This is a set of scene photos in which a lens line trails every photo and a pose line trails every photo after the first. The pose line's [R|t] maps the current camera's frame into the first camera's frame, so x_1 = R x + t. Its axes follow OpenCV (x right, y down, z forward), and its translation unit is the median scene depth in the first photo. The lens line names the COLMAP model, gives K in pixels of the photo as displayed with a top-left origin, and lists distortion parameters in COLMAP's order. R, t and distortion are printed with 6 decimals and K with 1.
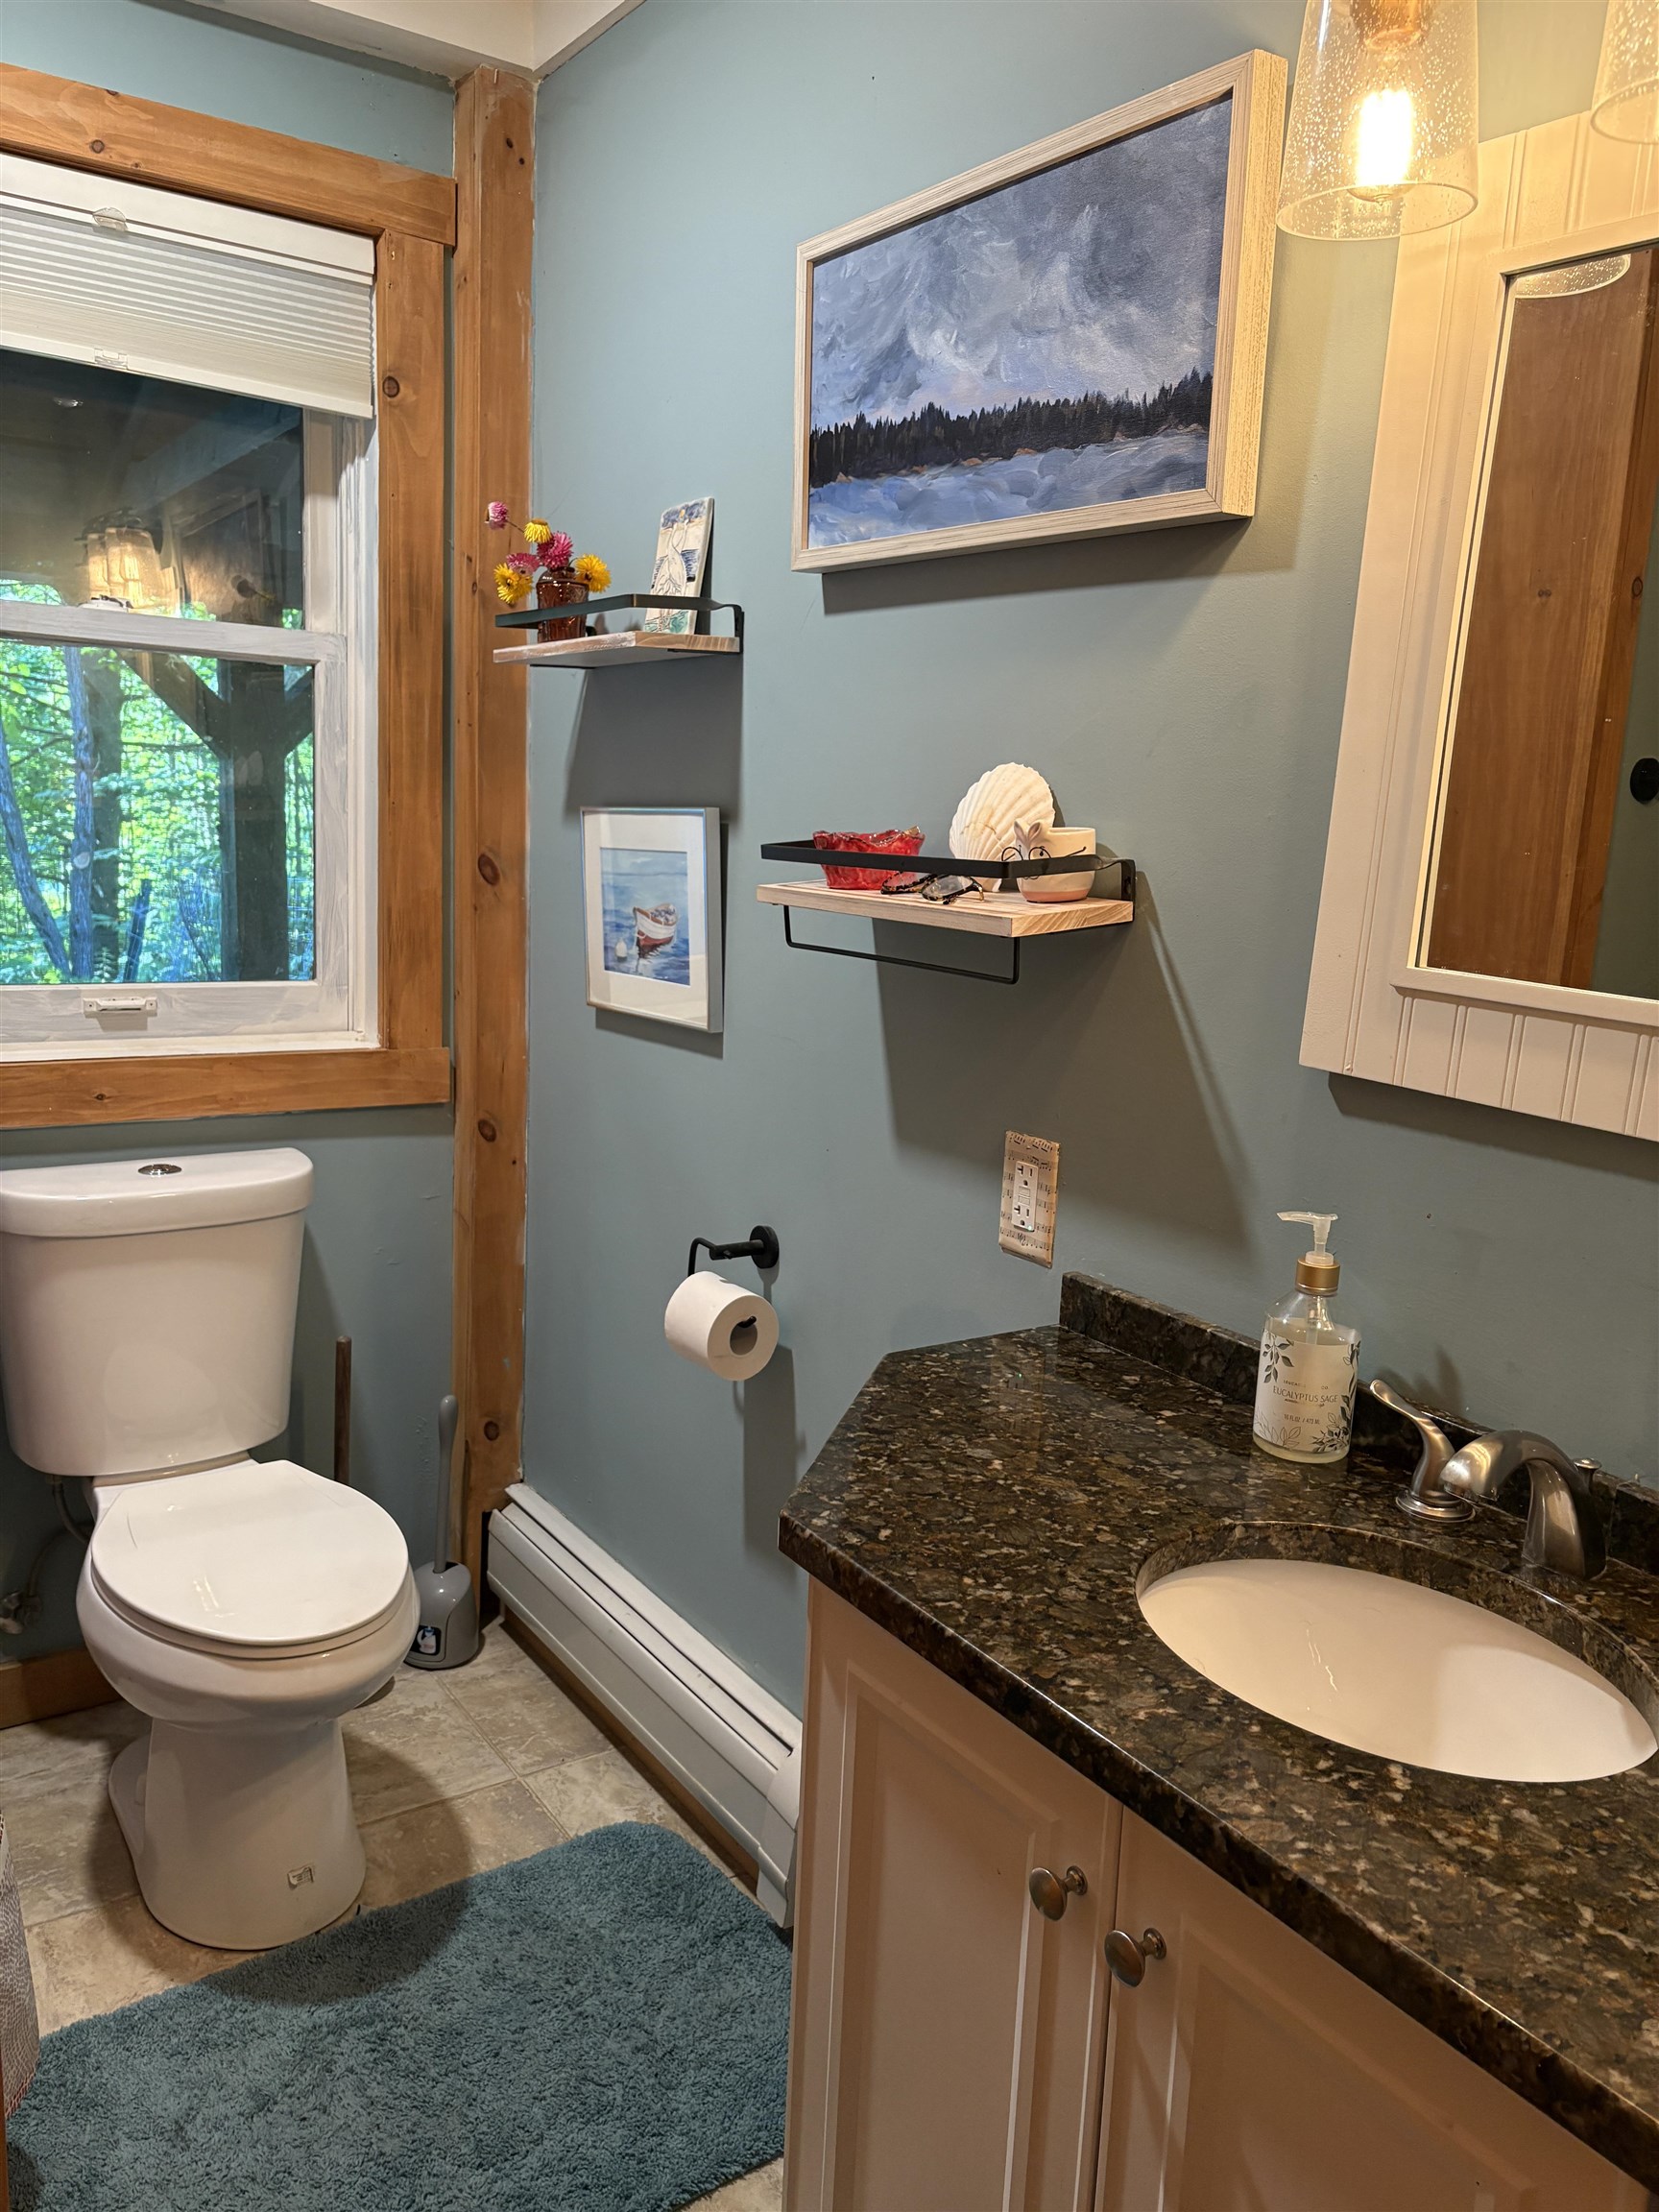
lens RADIAL K [[1674.2, 0, 790.5], [0, 1674.2, 1105.2], [0, 0, 1]] dist [0.151019, -0.332880]
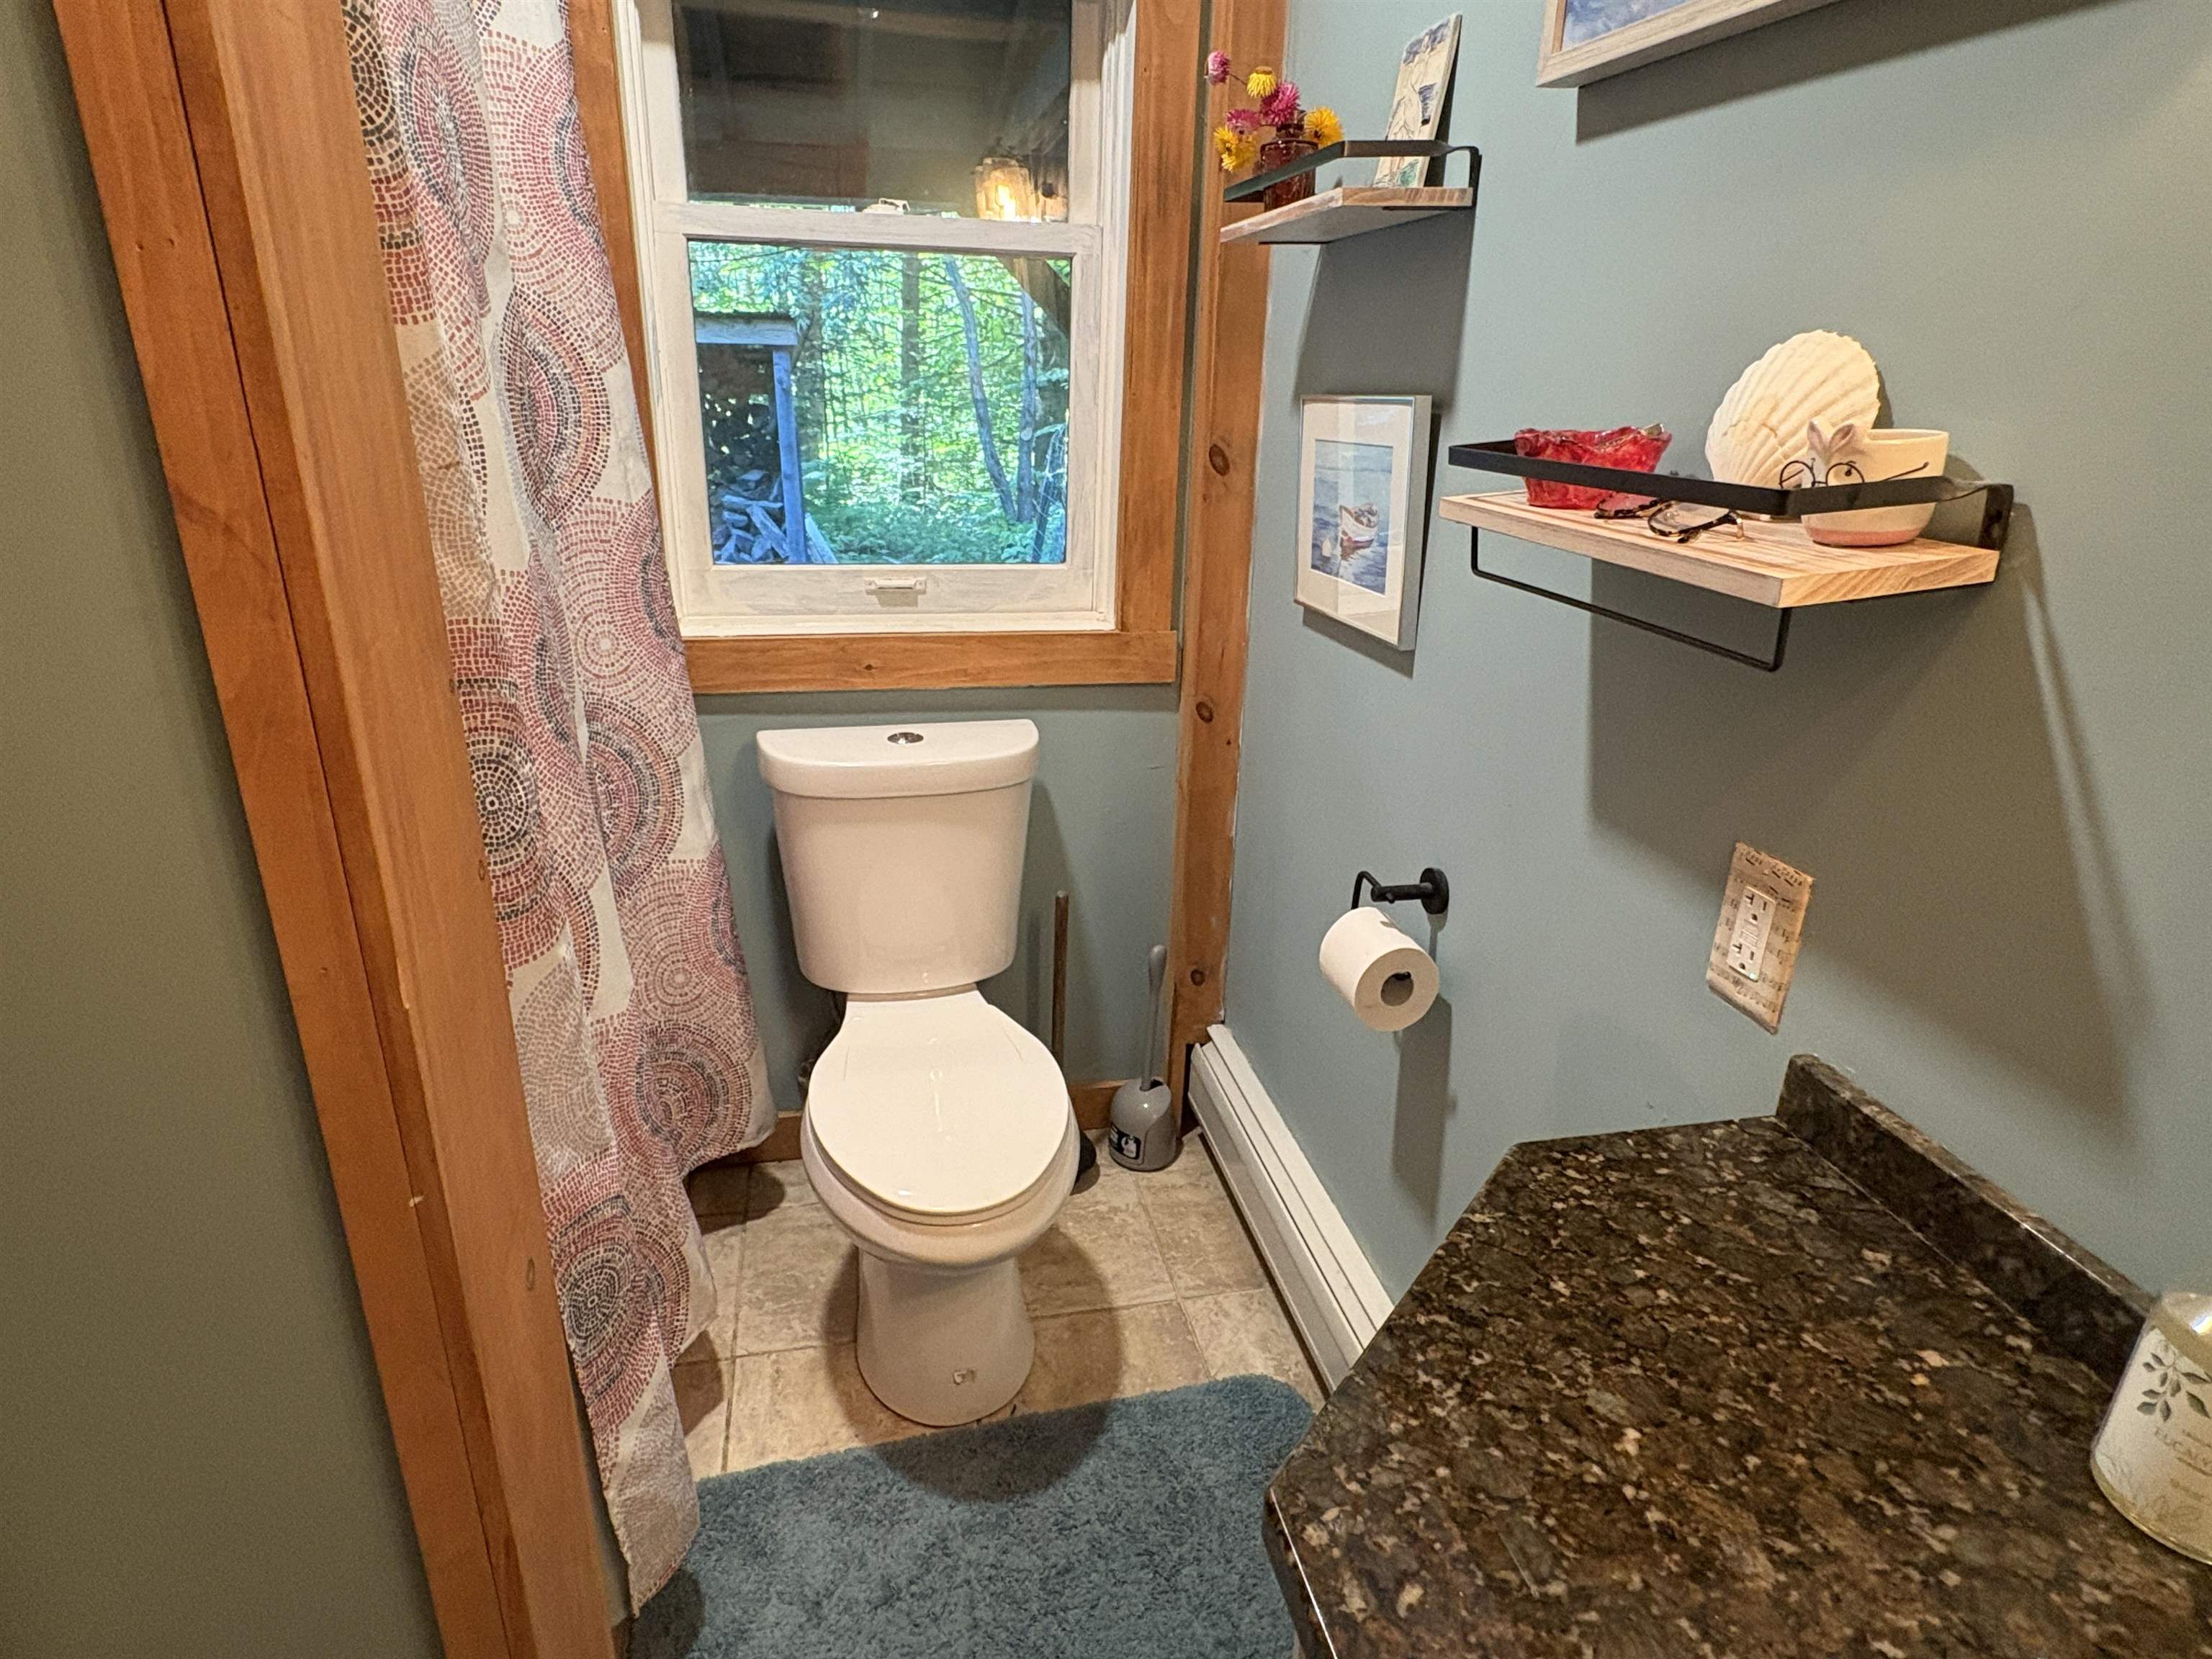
lens RADIAL K [[1215.4, 0, 1101.4], [0, 1215.4, 823.3], [0, 0, 1]] dist [0.001829, 0.000539]
pose [[0.931171, 0.108673, -0.348010, 0.042718], [-0.047539, 0.982585, 0.179630, -0.064147], [0.361470, -0.150722, 0.920121, 0.324885]]
